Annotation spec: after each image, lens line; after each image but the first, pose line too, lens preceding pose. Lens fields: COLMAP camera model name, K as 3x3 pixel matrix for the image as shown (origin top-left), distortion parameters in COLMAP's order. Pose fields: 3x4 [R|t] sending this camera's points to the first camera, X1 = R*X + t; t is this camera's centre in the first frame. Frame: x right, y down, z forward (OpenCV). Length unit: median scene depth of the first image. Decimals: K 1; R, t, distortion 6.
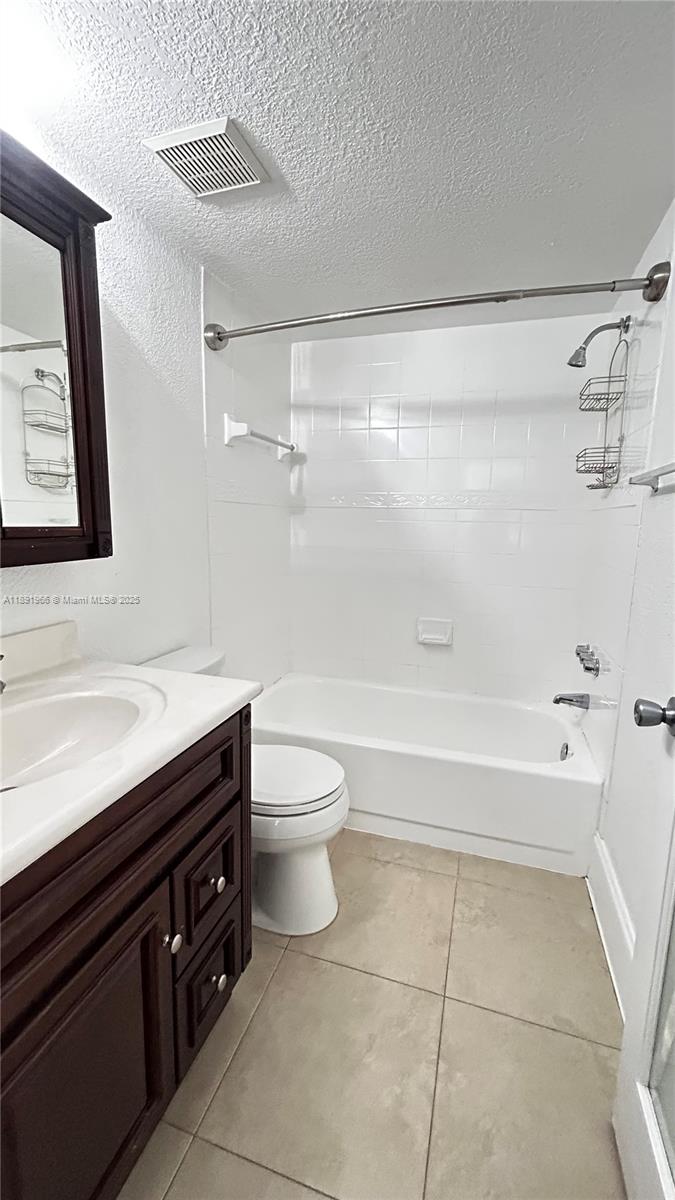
lens RADIAL K [[485.4, 0, 337.3], [0, 485.4, 600.2], [0, 0, 1]] dist [-0.001267, 0.000097]
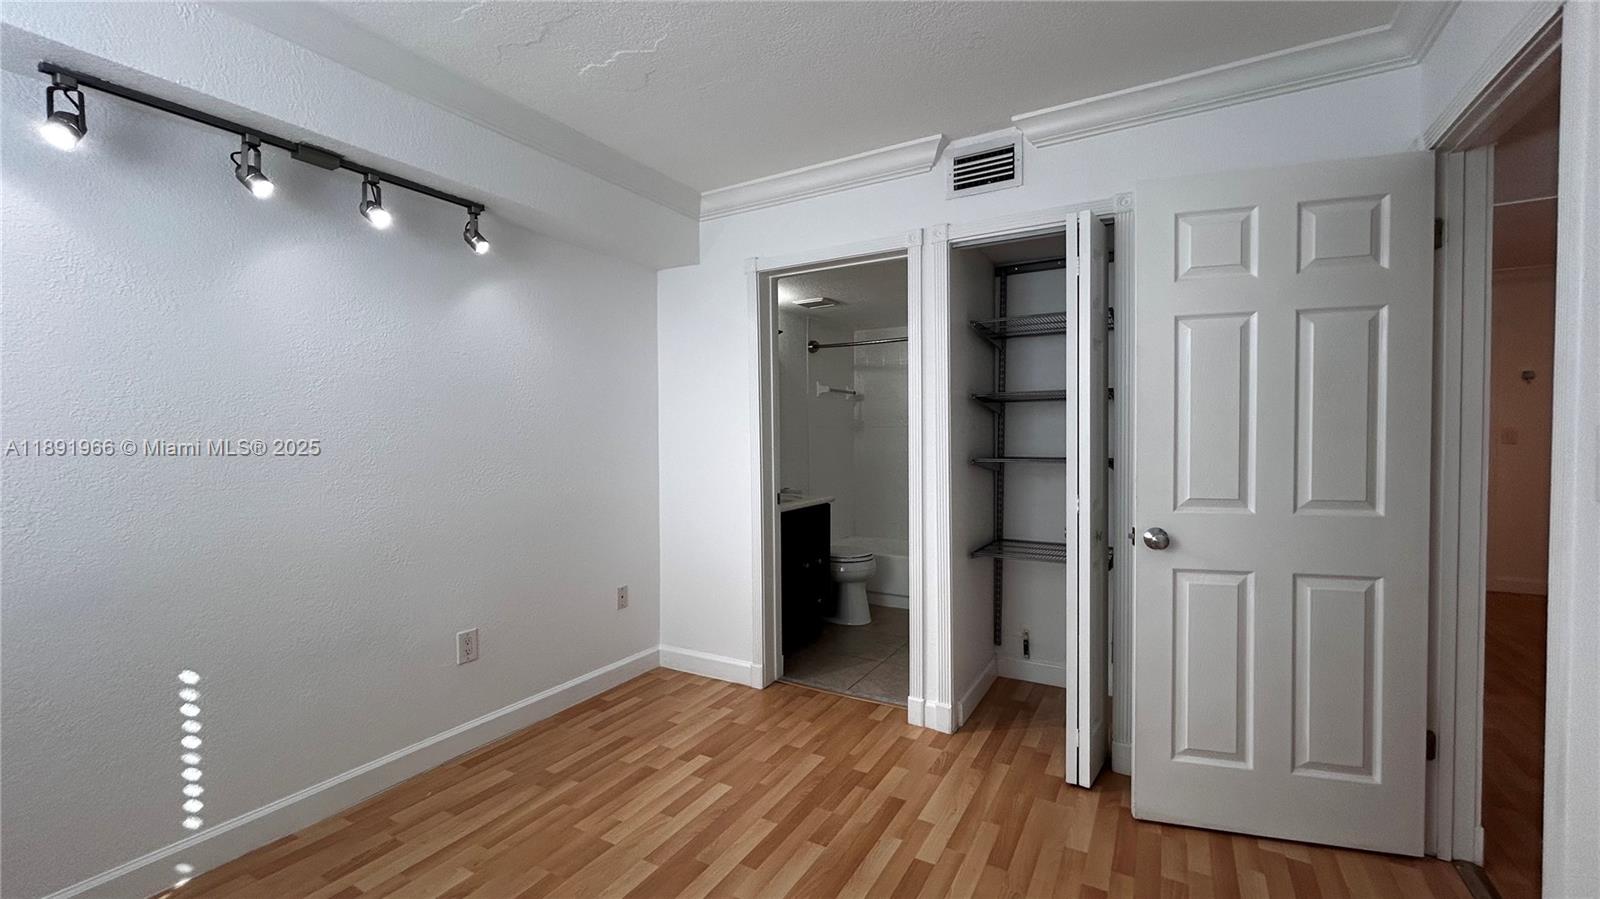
lens RADIAL K [[647.2, 0, 802.7], [0, 647.2, 446.1], [0, 0, 1]] dist [-0.001267, 0.000097]
pose [[0.977545, -0.010459, -0.210466, 0.235856], [-0.018329, 0.990762, -0.134365, 0.201375], [0.209927, 0.135205, 0.968323, -1.387158]]
